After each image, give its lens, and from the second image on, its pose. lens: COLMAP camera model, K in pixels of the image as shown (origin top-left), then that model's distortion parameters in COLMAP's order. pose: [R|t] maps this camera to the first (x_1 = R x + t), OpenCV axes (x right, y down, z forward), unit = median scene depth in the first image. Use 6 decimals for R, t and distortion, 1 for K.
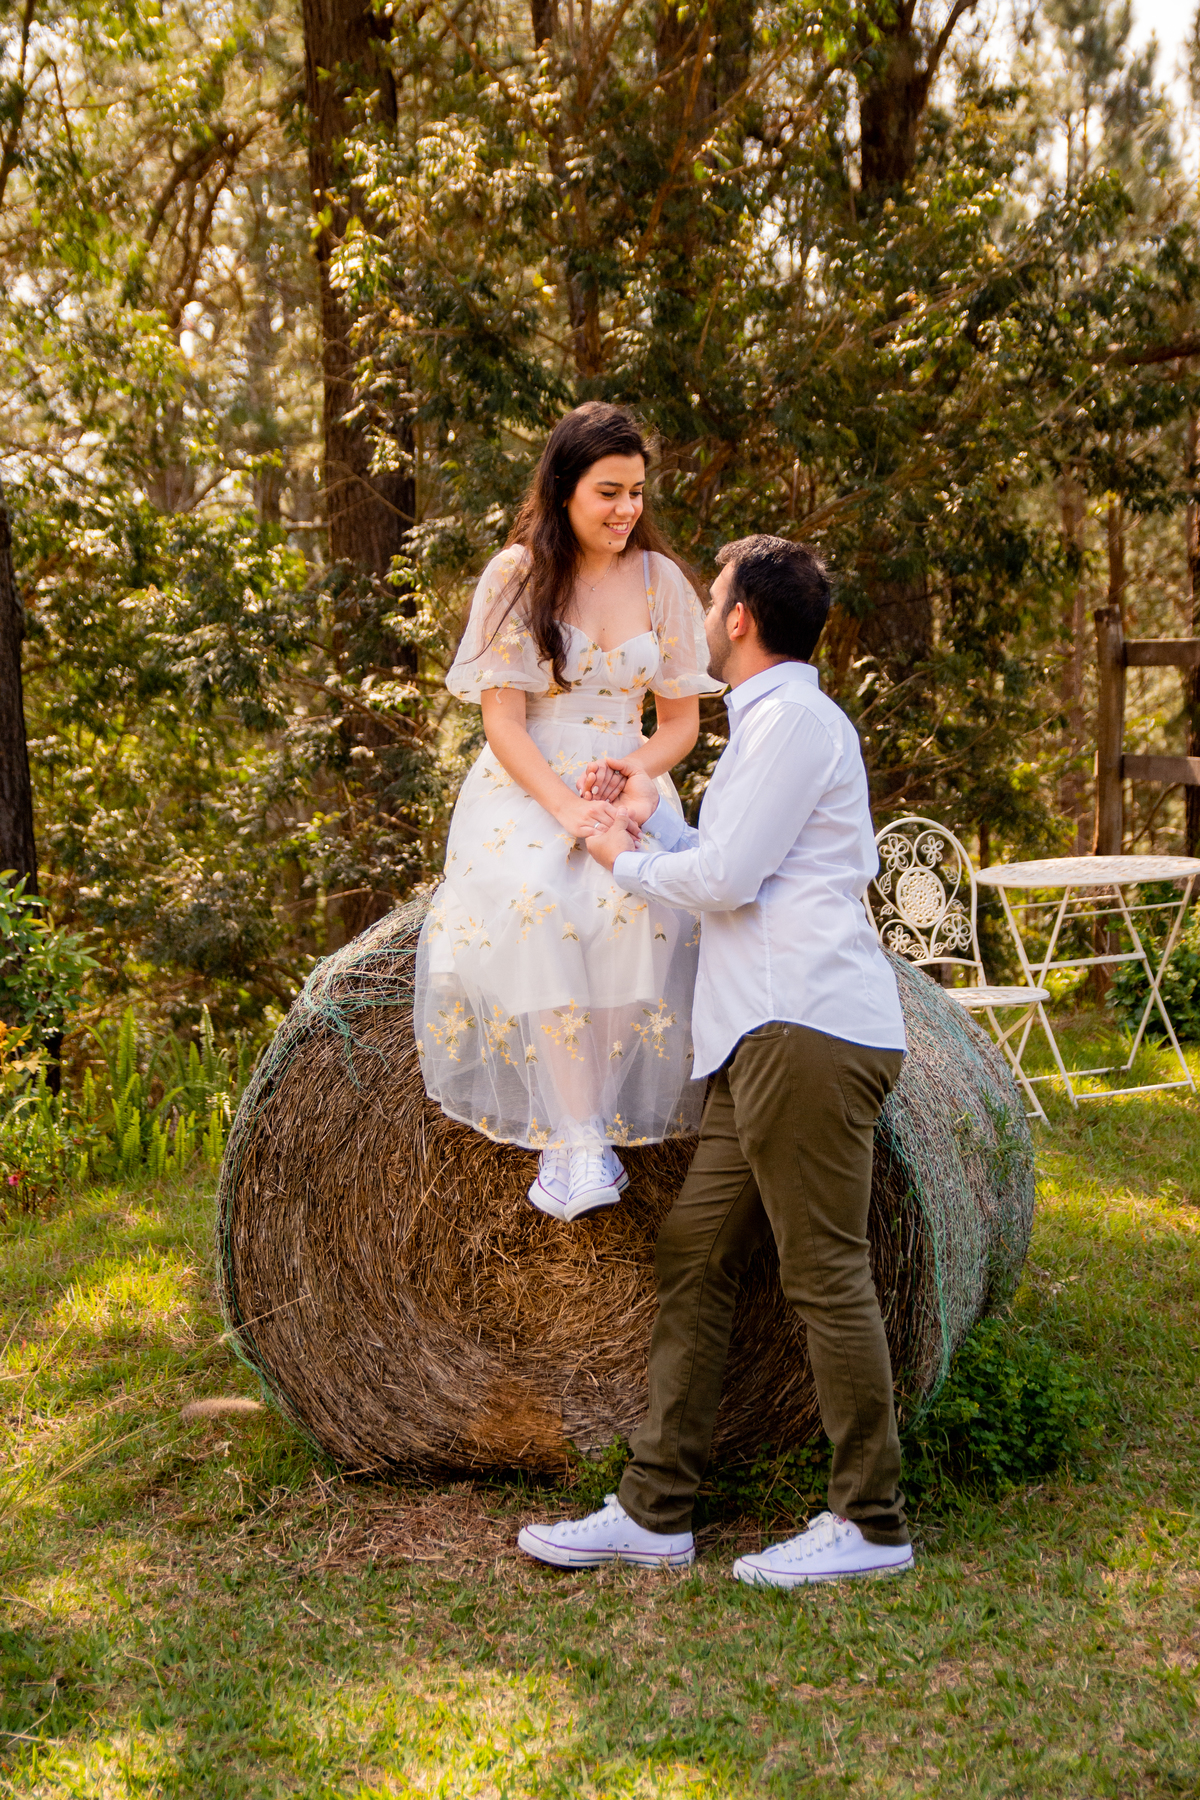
lens RADIAL K [[2649.5, 0, 600.0], [0, 2649.5, 900.0], [0, 0, 1]] dist [-0.110706, 0.659570]
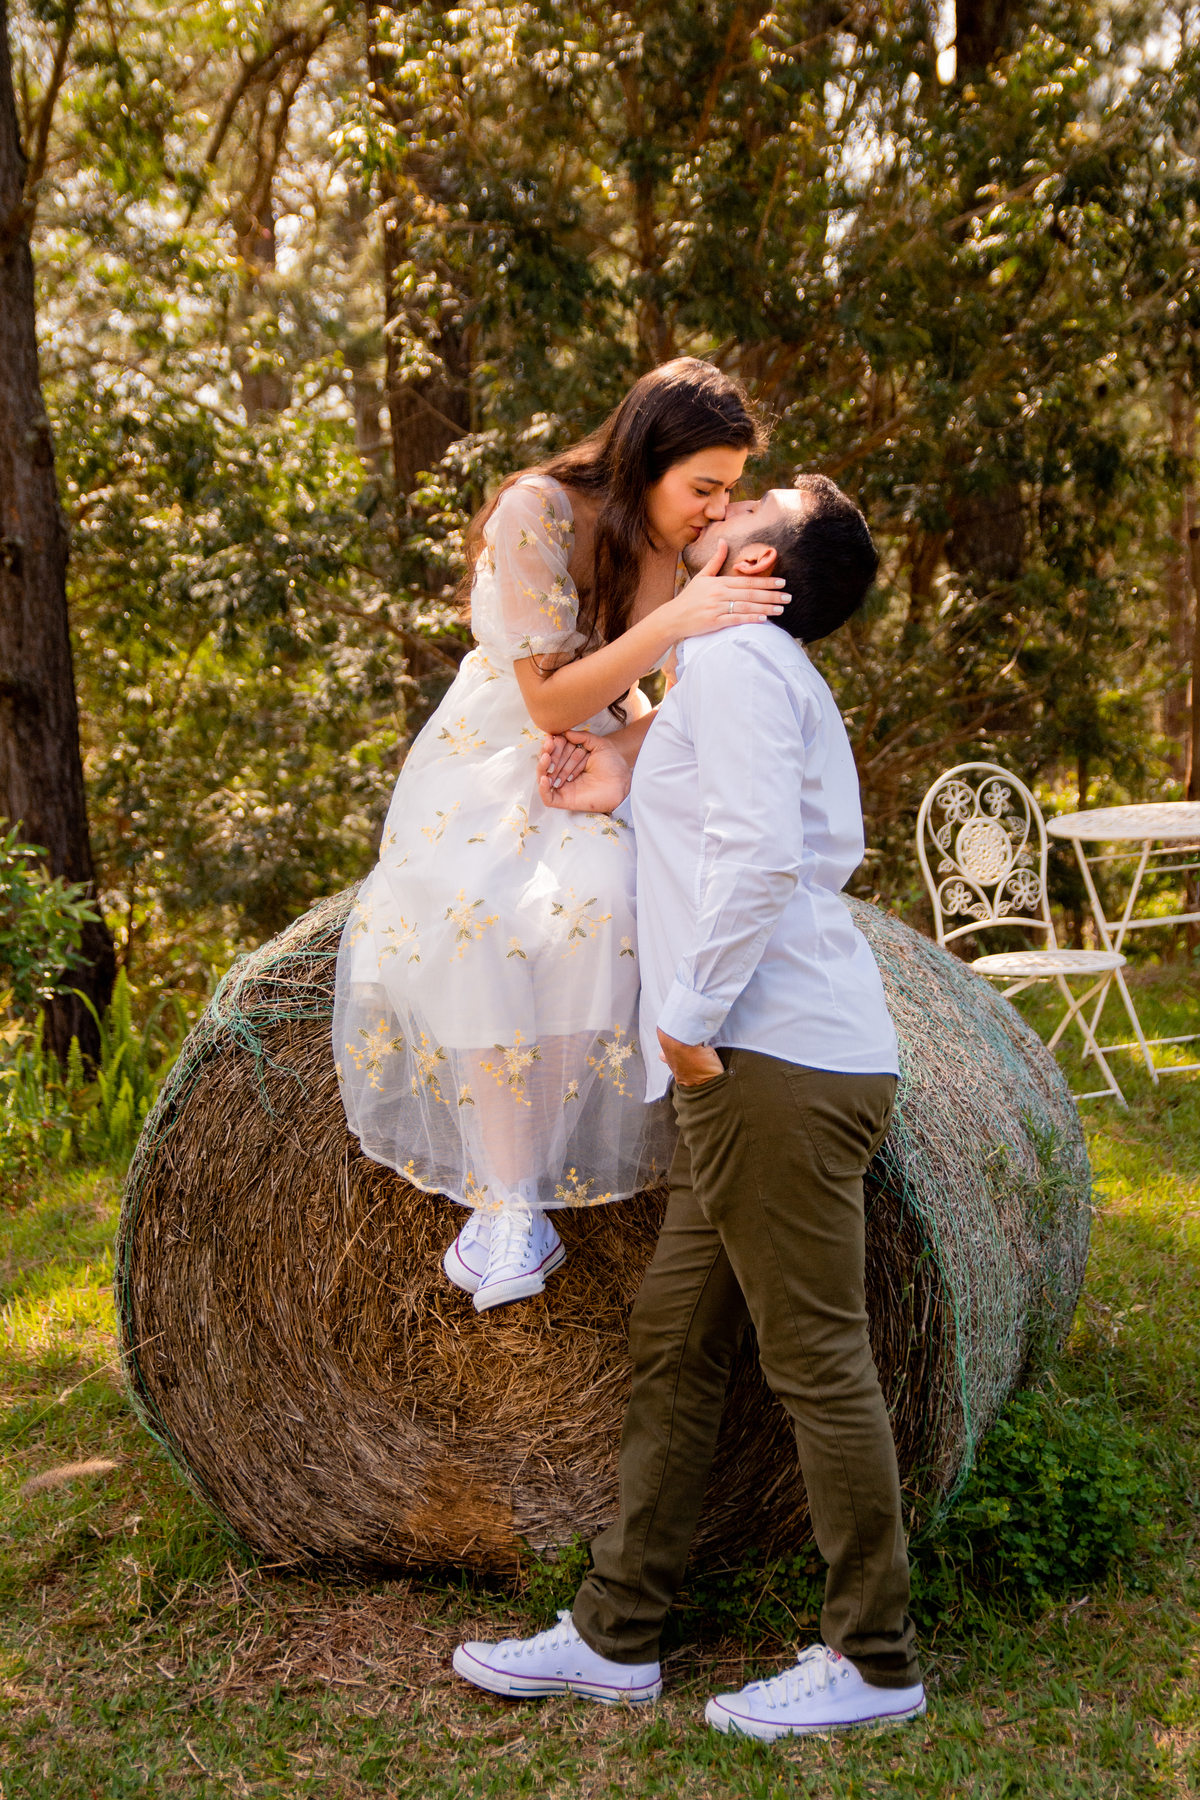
lens RADIAL K [[2649.5, 0, 600.0], [0, 2649.5, 900.0], [0, 0, 1]] dist [-0.110706, 0.659570]
pose [[0.999247, 0.000752, -0.038800, 0.045319], [0.000515, 0.999467, 0.032649, -0.024961], [0.038804, -0.032644, 0.998713, 0.167152]]
